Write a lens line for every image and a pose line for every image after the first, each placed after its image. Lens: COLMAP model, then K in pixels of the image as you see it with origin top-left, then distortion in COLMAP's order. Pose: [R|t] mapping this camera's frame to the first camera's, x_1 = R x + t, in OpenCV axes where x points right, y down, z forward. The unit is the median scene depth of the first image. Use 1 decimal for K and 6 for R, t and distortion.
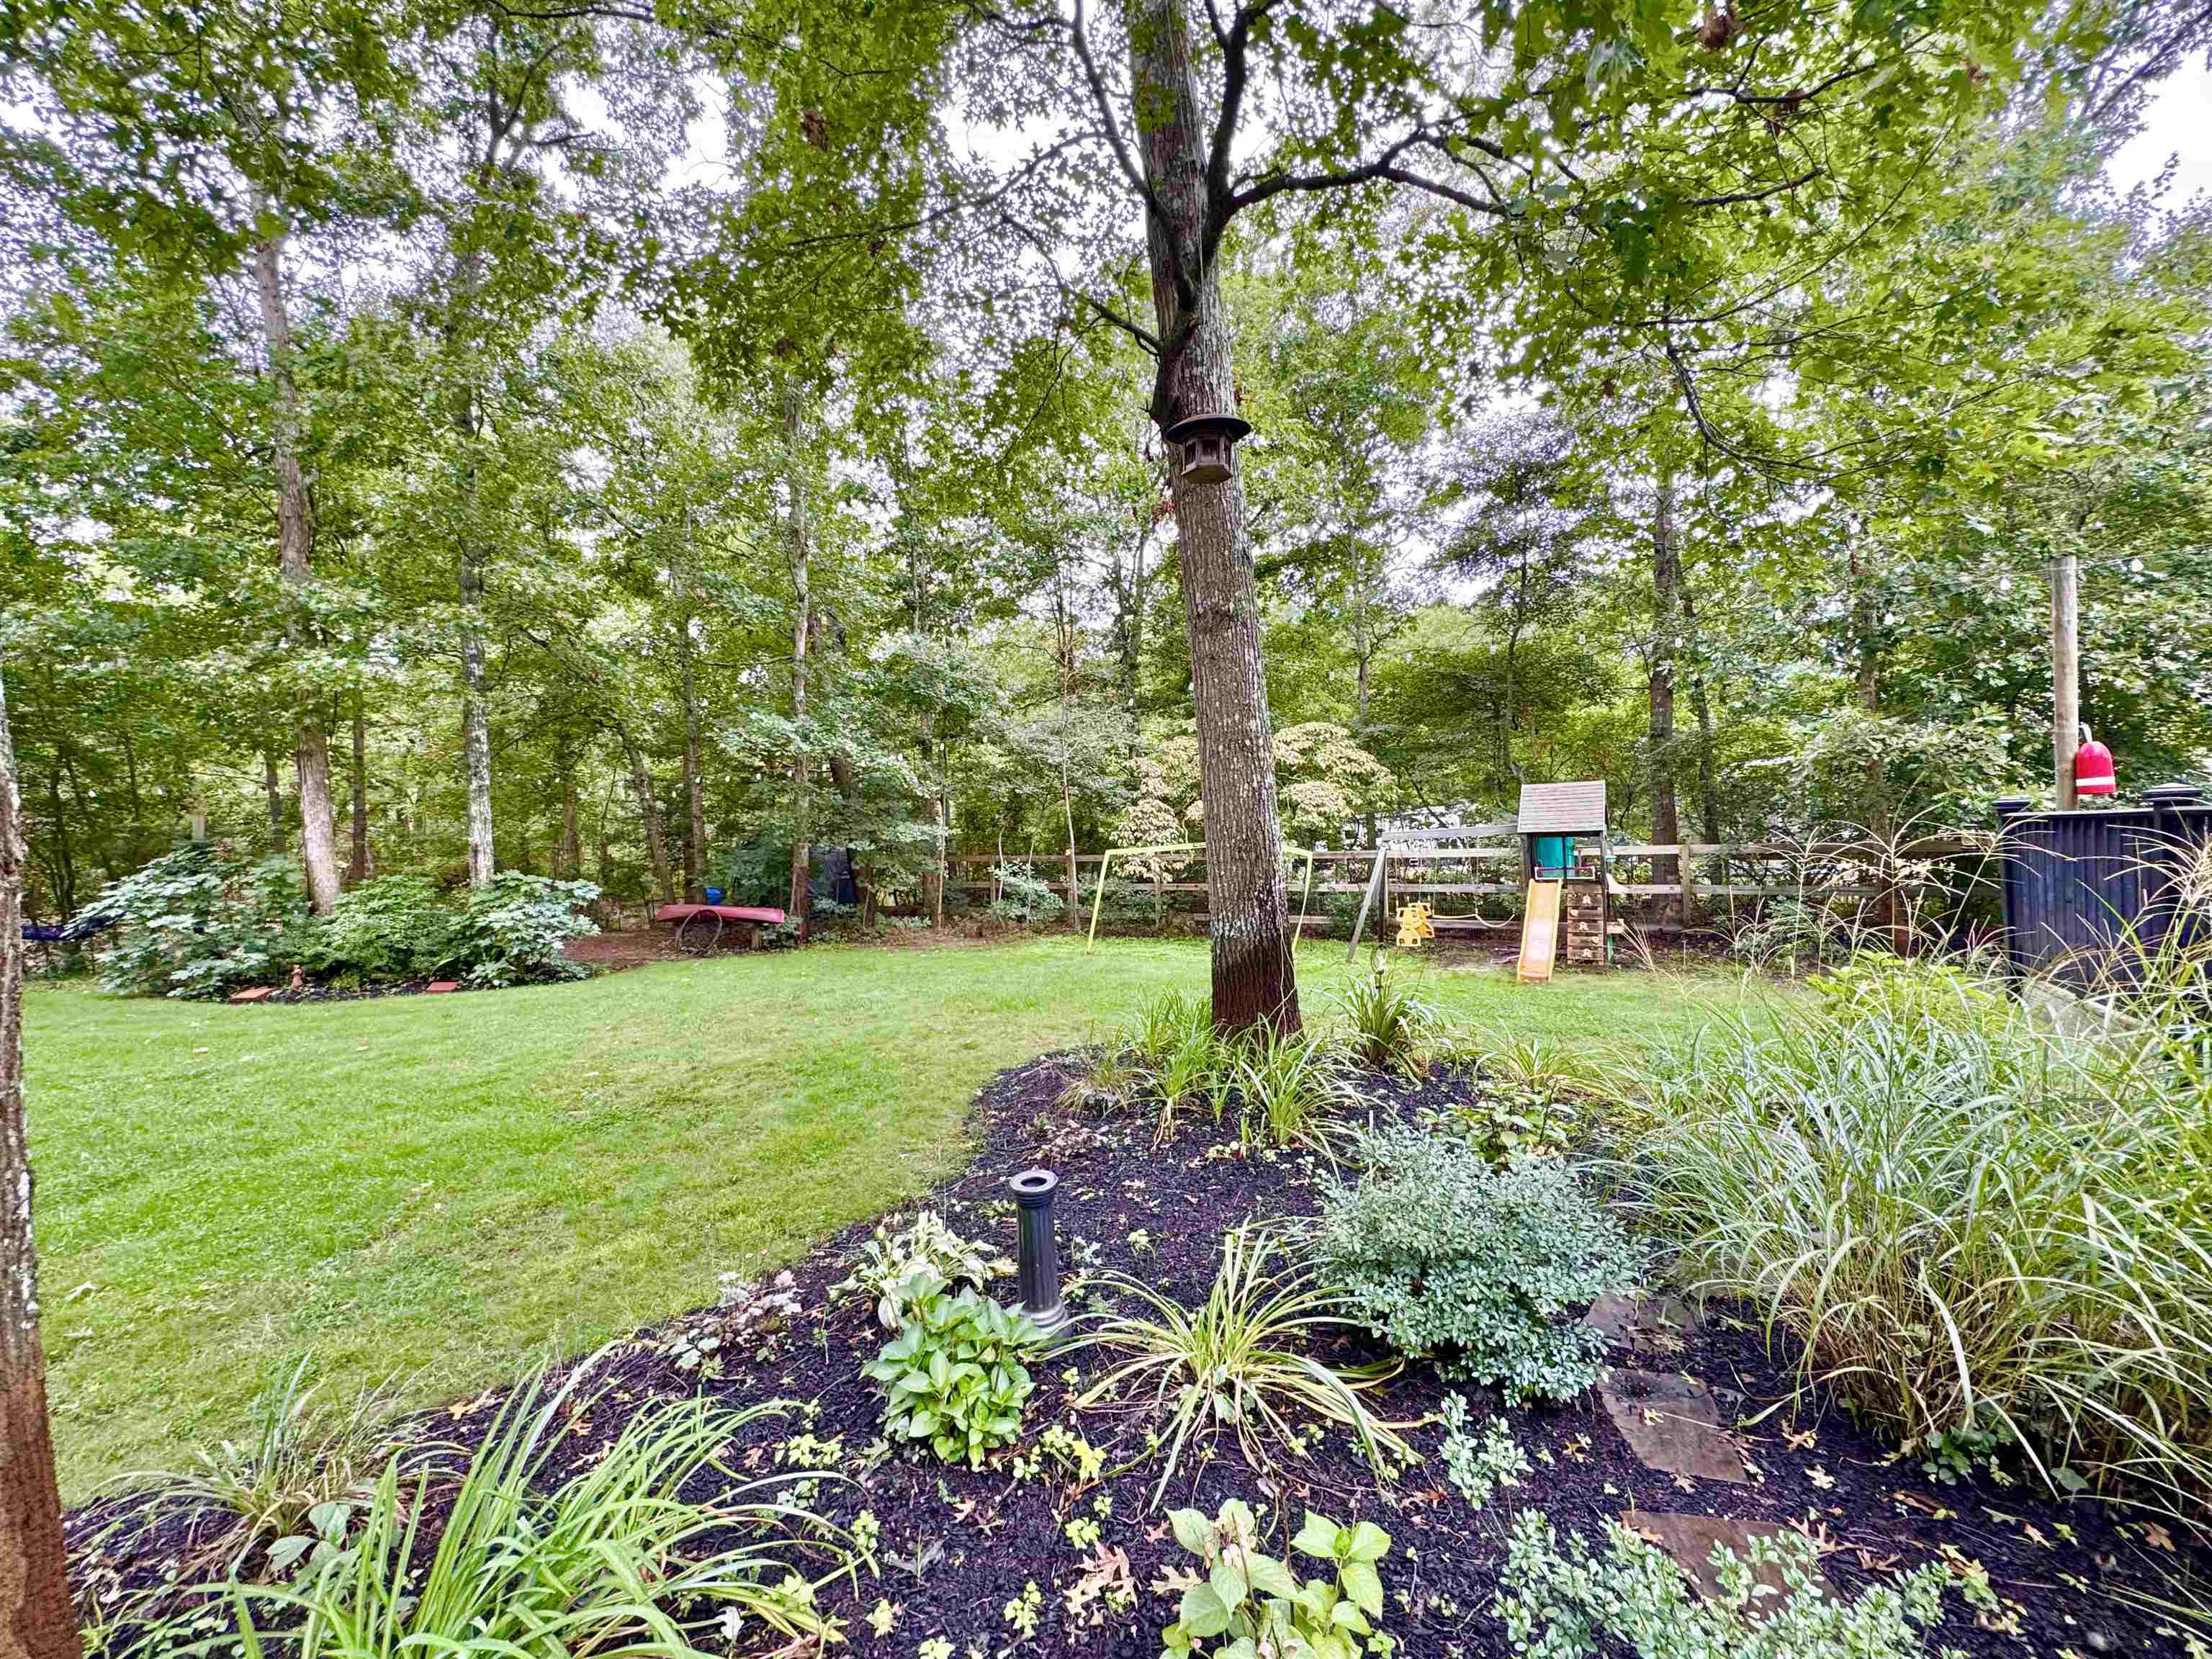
lens RADIAL K [[875.3, 0, 1100.2], [0, 875.3, 818.9], [0, 0, 1]] dist [-0.001595, 0.000681]
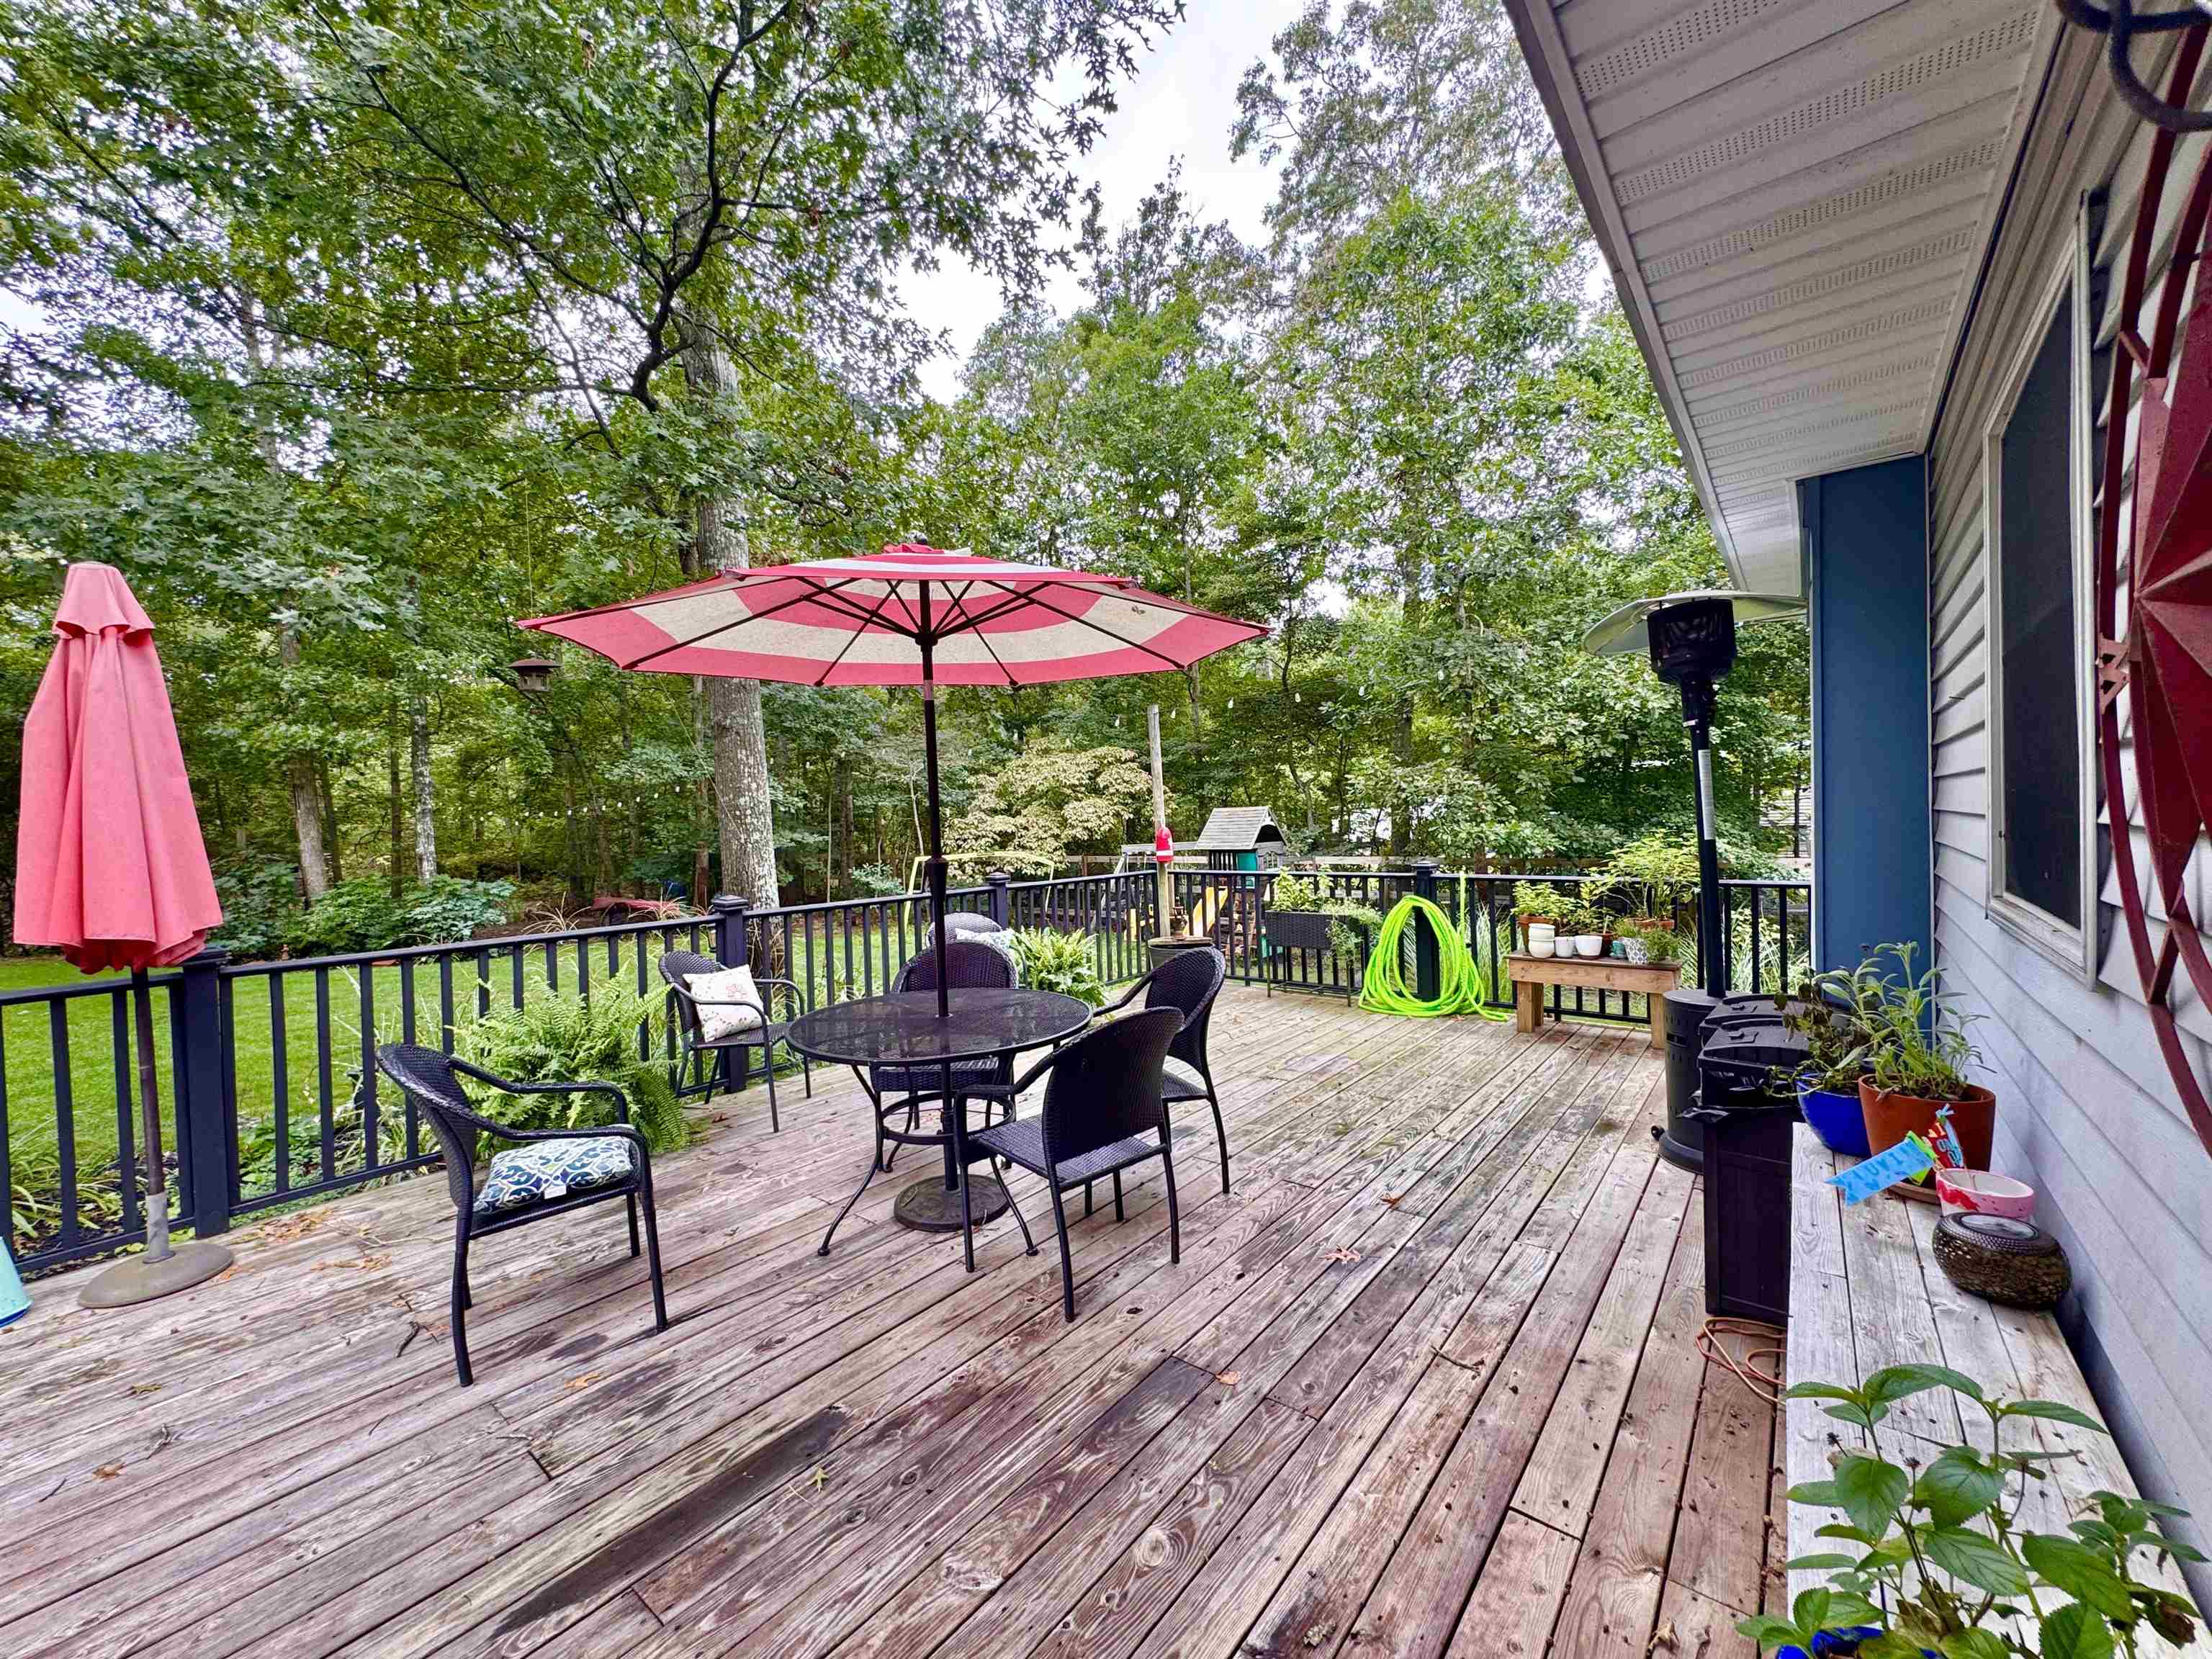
lens RADIAL K [[875.3, 0, 1110.4], [0, 875.3, 836.9], [0, 0, 1]] dist [-0.001595, 0.000681]
pose [[0.994985, 0.001044, -0.100018, 0.475118], [0.003462, 0.998987, 0.044870, -0.055496], [0.099964, -0.044991, 0.993973, -0.216267]]
